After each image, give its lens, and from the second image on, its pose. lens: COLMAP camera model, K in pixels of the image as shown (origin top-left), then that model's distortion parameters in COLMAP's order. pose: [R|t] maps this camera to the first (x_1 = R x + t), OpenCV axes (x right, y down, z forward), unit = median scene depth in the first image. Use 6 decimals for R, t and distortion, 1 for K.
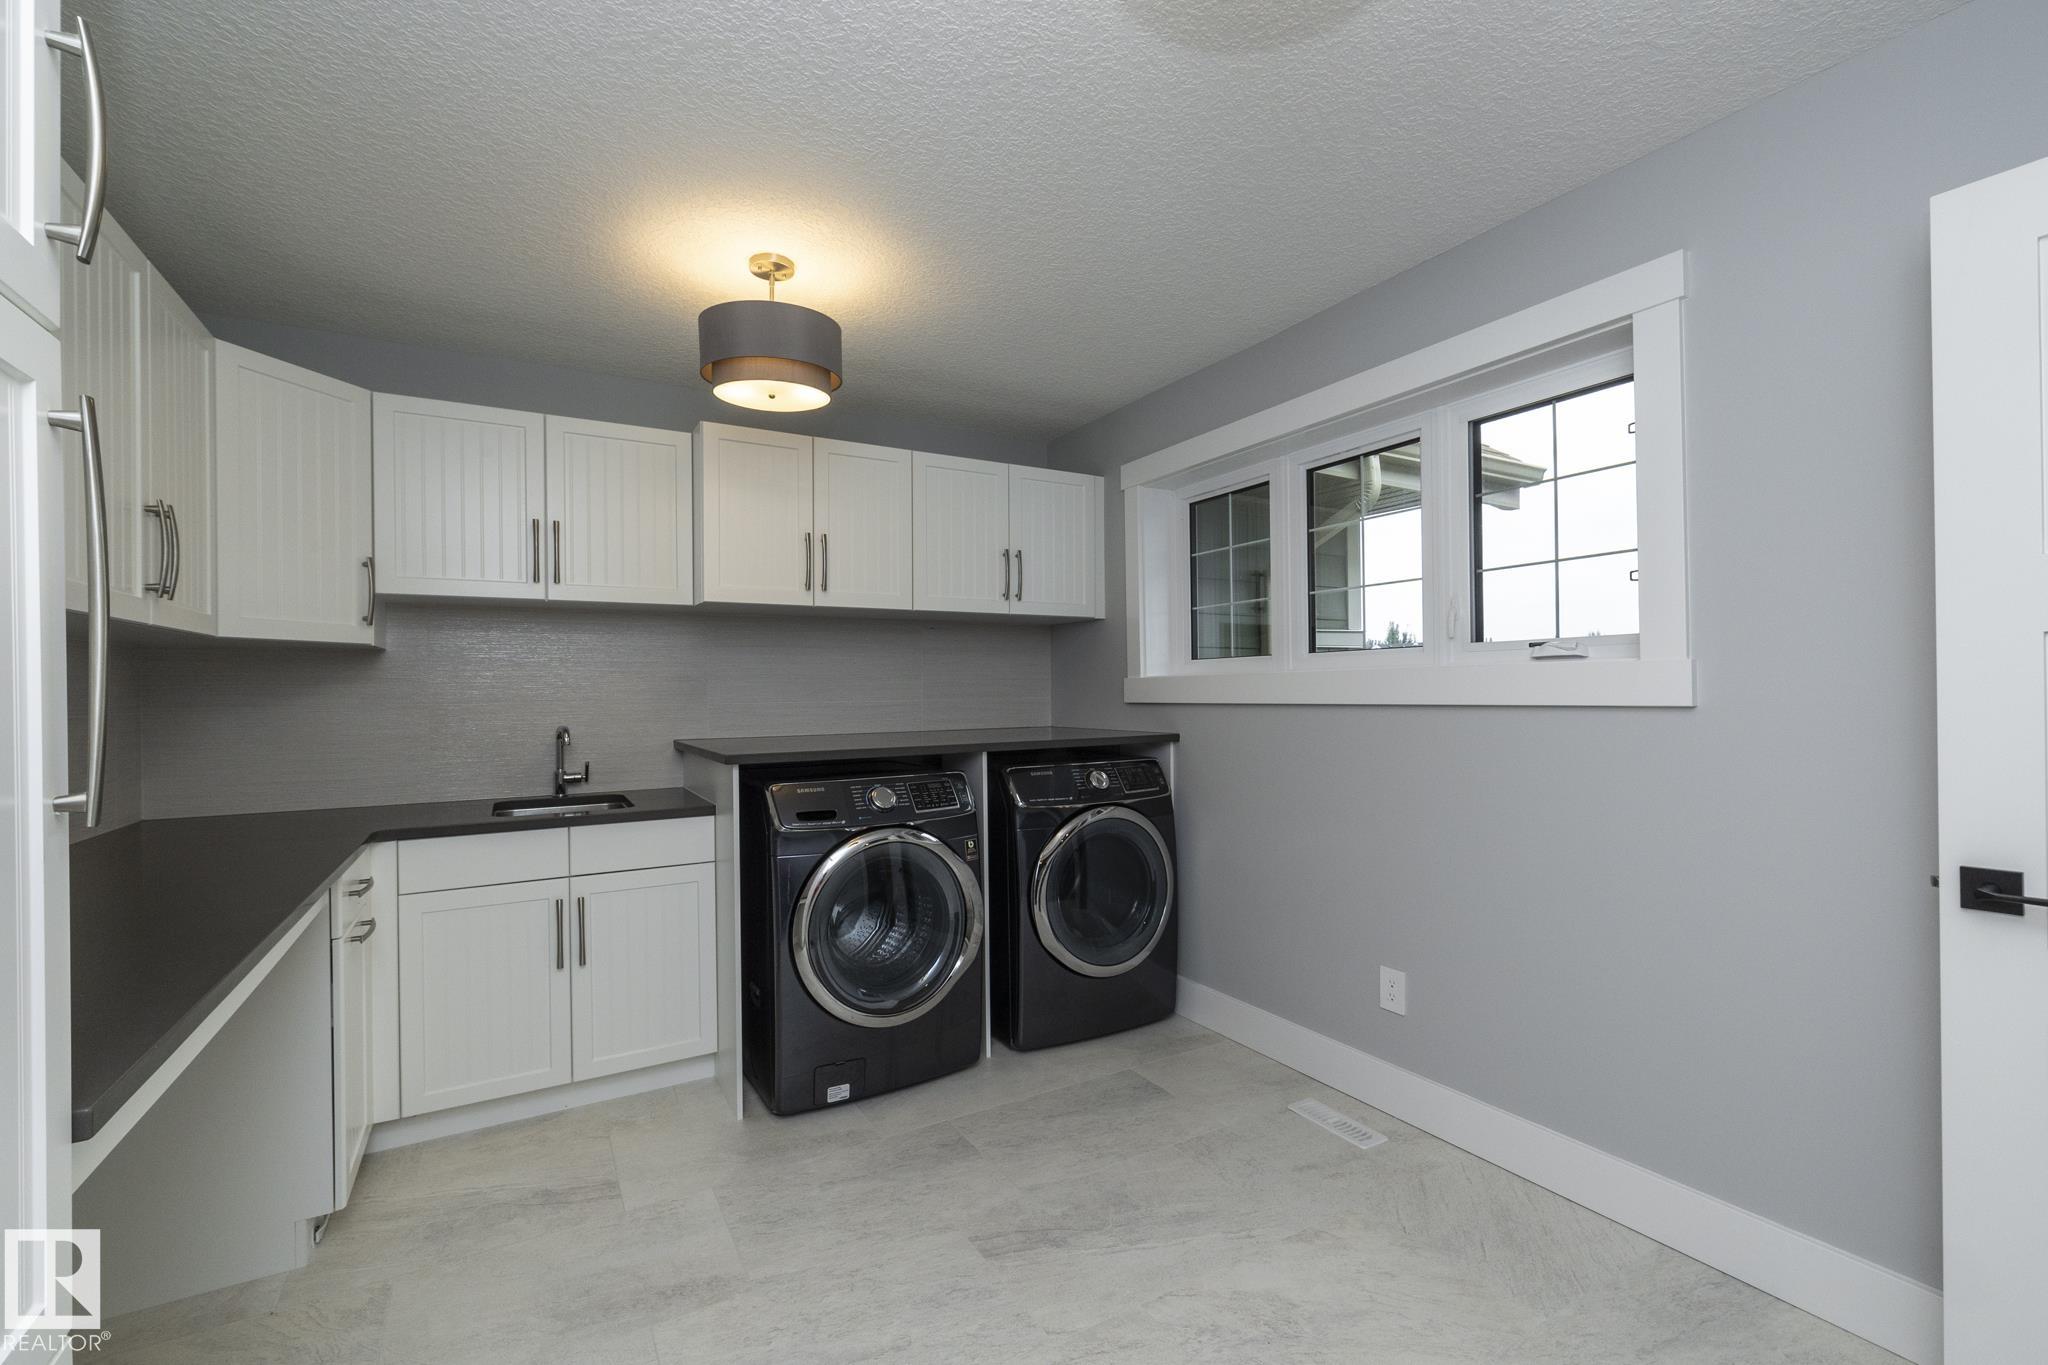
lens RADIAL K [[862.9, 0, 1016.9], [0, 862.9, 688.9], [0, 0, 1]] dist [-0.000413, -0.000230]
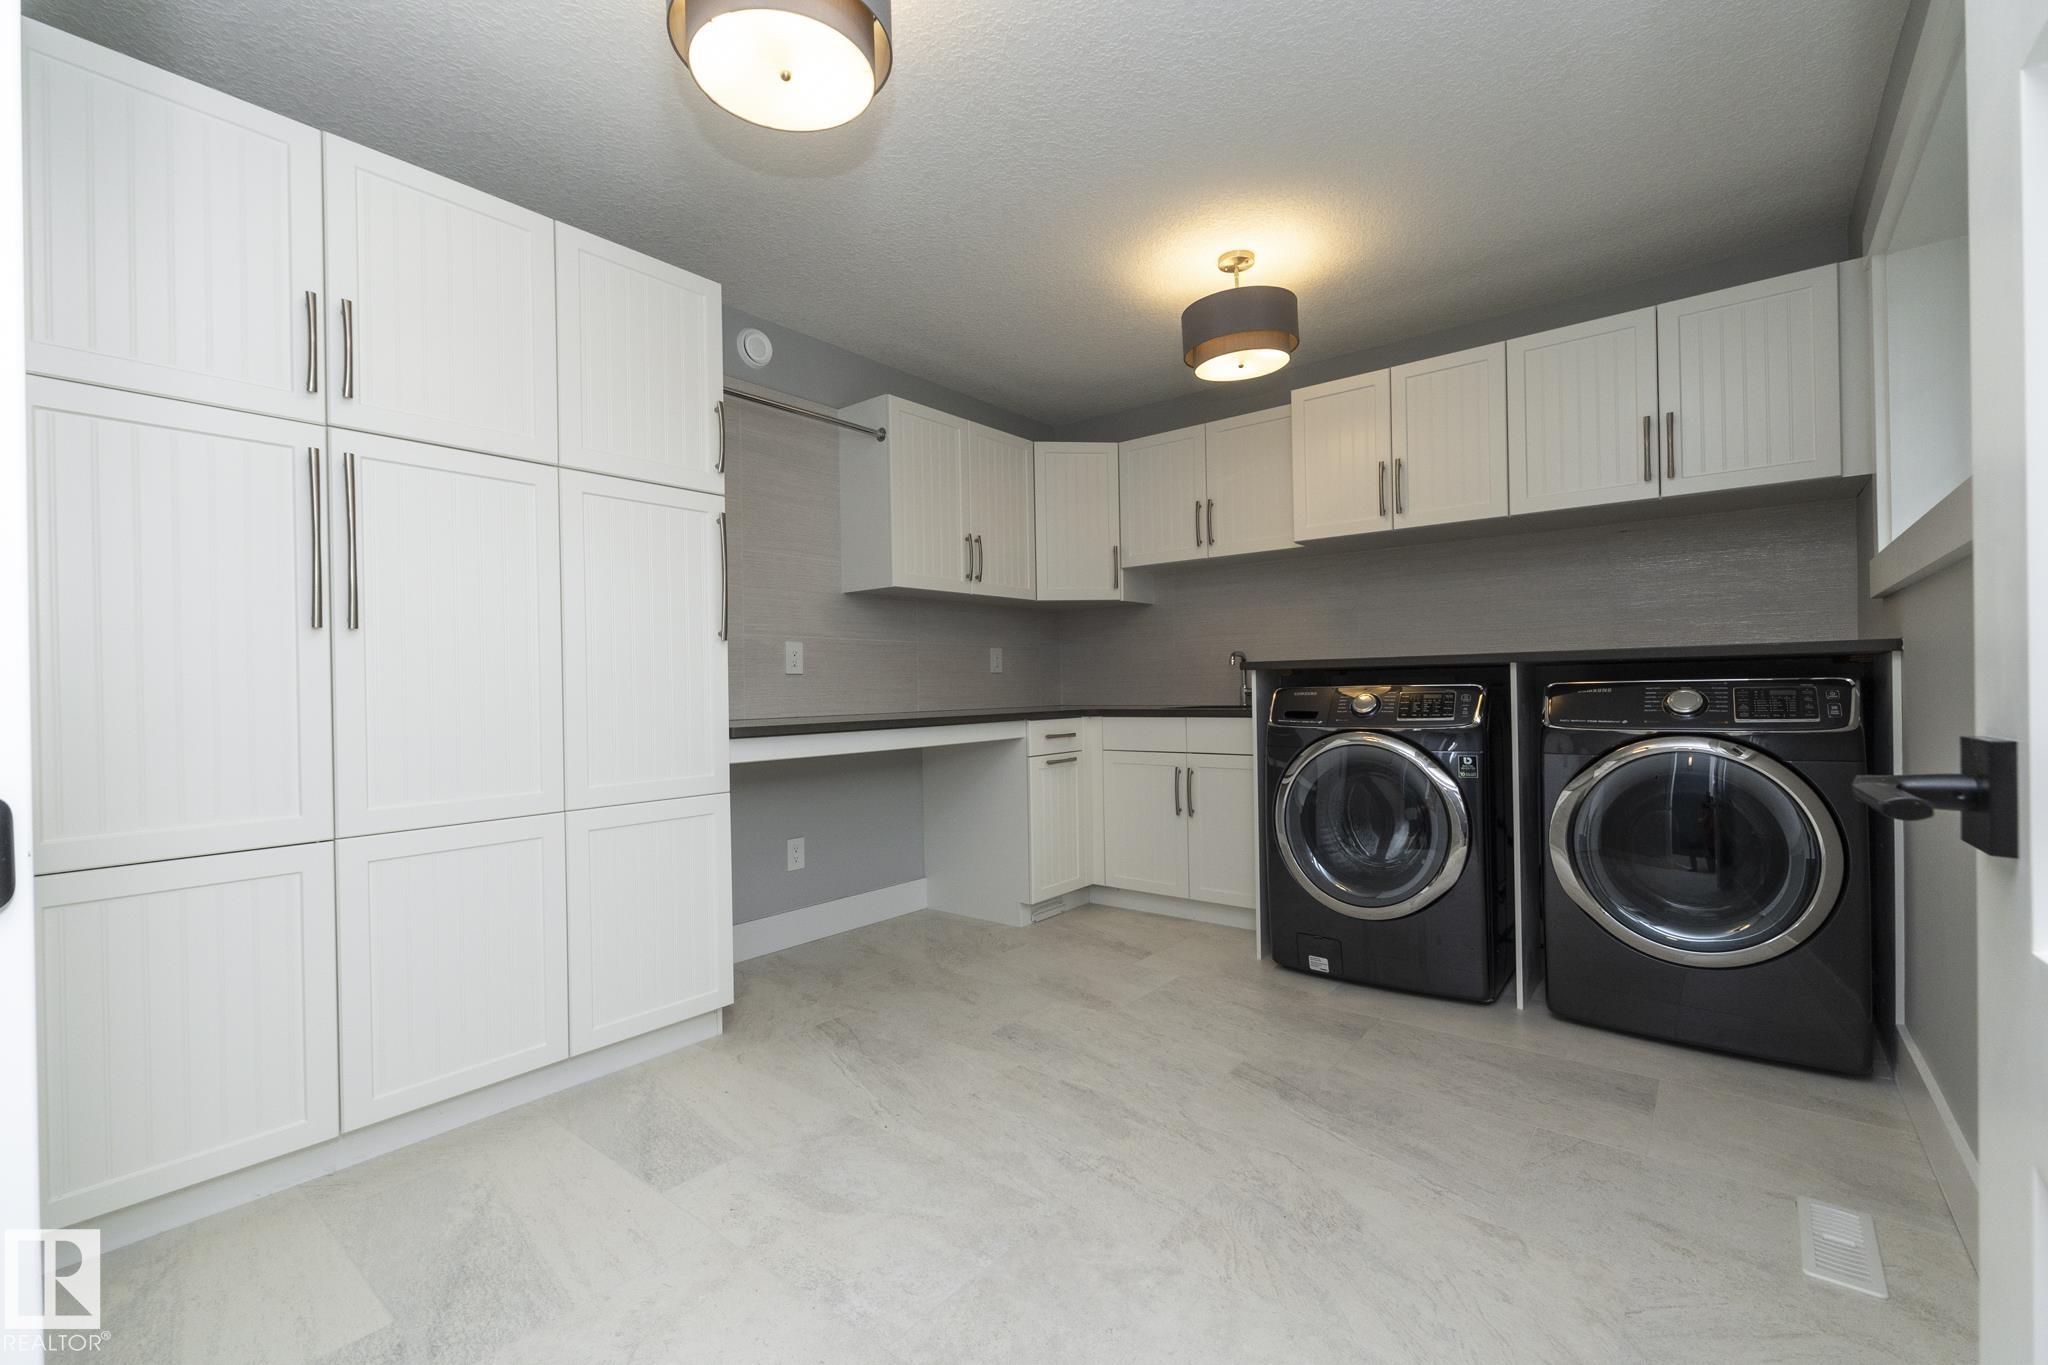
lens RADIAL K [[876.6, 0, 1025.4], [0, 876.6, 678.4], [0, 0, 1]] dist [-0.001215, -0.000245]
pose [[0.357877, -0.006955, -0.933743, 0.738967], [0.017374, 0.999849, -0.000789, 0.095860], [0.933607, -0.015940, 0.357944, 0.251728]]
